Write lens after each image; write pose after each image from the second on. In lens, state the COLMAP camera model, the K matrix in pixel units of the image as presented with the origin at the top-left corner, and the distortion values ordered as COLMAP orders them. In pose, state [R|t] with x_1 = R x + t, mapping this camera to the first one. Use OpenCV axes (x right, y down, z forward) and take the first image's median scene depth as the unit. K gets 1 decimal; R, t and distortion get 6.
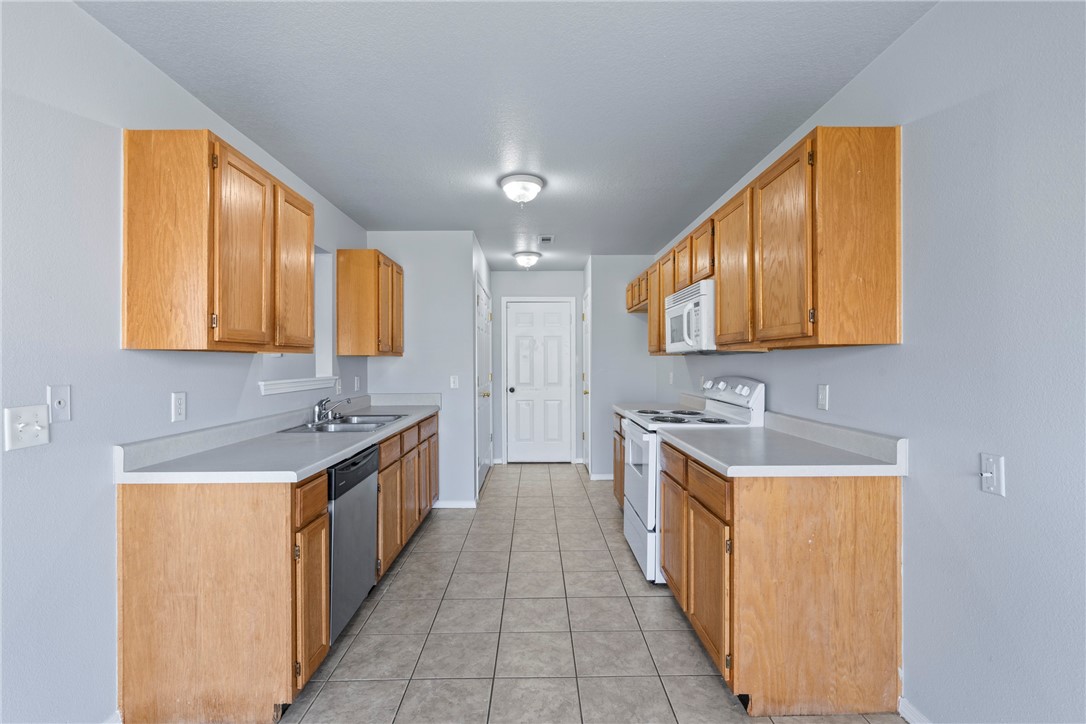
lens RADIAL K [[492.8, 0, 541.3], [0, 492.8, 363.0], [0, 0, 1]] dist [-0.003678, 0.001210]
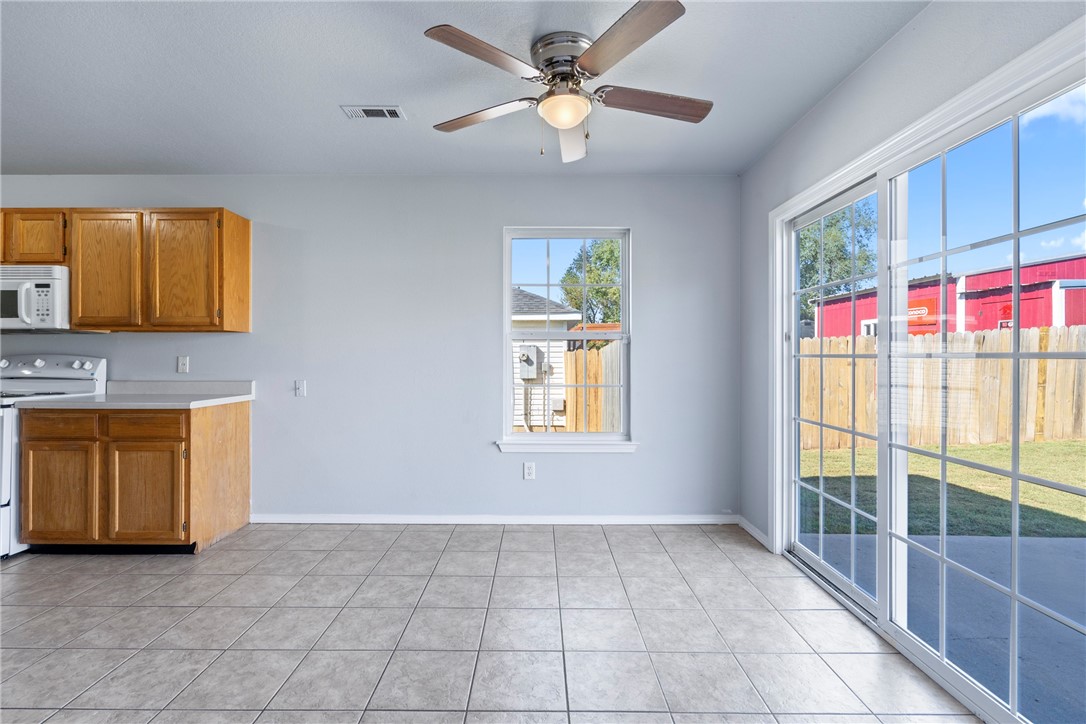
lens RADIAL K [[492.8, 0, 532.7], [0, 492.8, 358.4], [0, 0, 1]] dist [-0.003678, 0.001210]
pose [[0.017514, 0.005947, 0.999829, -0.683369], [-0.000069, 0.999982, -0.005946, 0.042961], [-0.999847, 0.000035, 0.017515, -0.083737]]
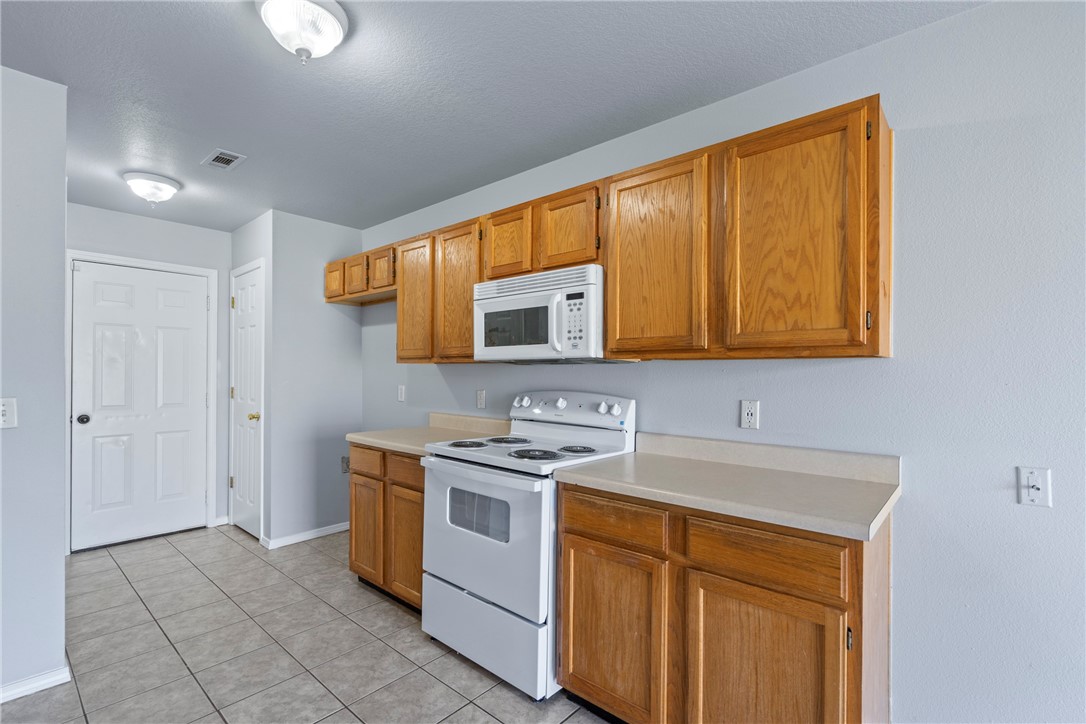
lens RADIAL K [[492.8, 0, 540.2], [0, 492.8, 372.4], [0, 0, 1]] dist [-0.003678, 0.001210]
pose [[0.671347, 0.009941, 0.741076, -0.251100], [-0.009311, 0.999944, -0.004979, 0.000751], [-0.741084, -0.003557, 0.671403, 0.496230]]
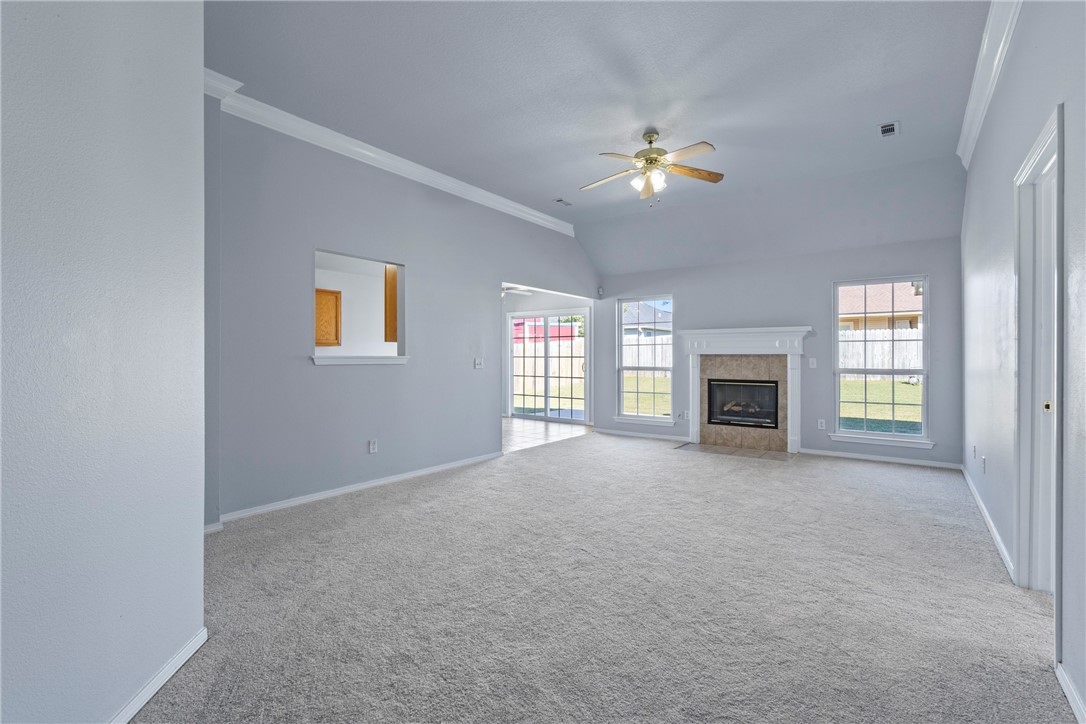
lens RADIAL K [[492.8, 0, 544.8], [0, 492.8, 360.9], [0, 0, 1]] dist [-0.003678, 0.001210]
pose [[-0.799932, 0.002130, 0.600087, -1.797812], [0.008453, 0.999934, 0.007719, 0.037830], [-0.600031, 0.011247, -0.799898, 1.832253]]
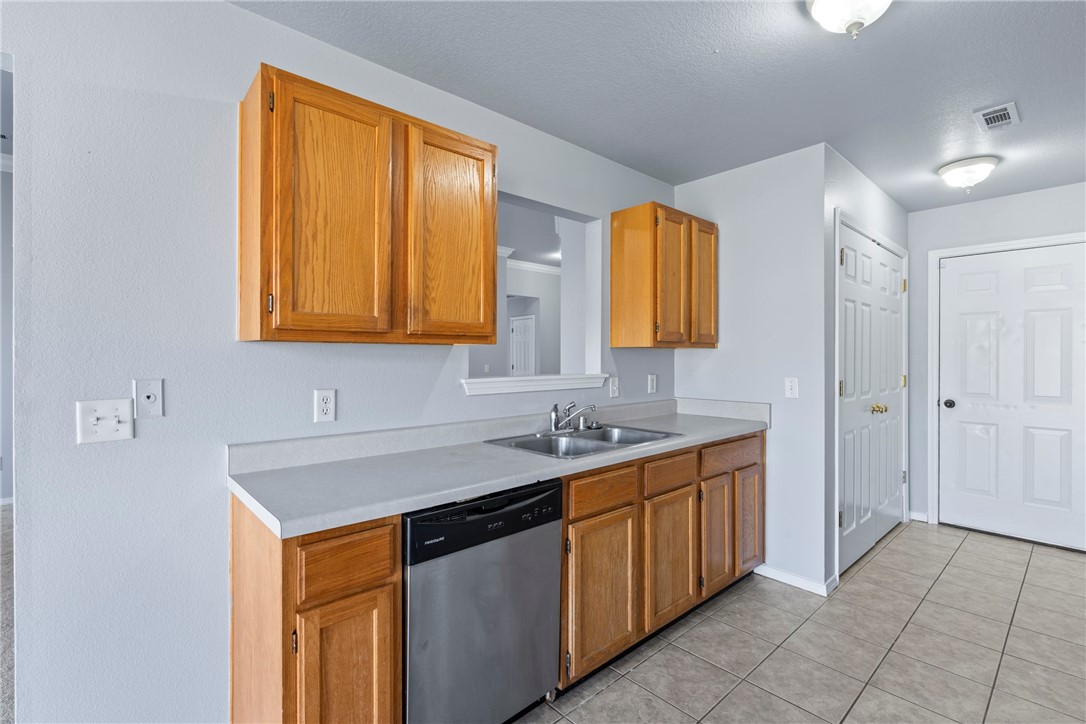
lens RADIAL K [[492.8, 0, 540.5], [0, 492.8, 358.8], [0, 0, 1]] dist [-0.003678, 0.001210]
pose [[0.659662, 0.007571, -0.751525, 0.123466], [-0.004699, 0.999971, 0.005949, -0.001793], [0.751548, -0.000393, 0.659678, 0.463305]]
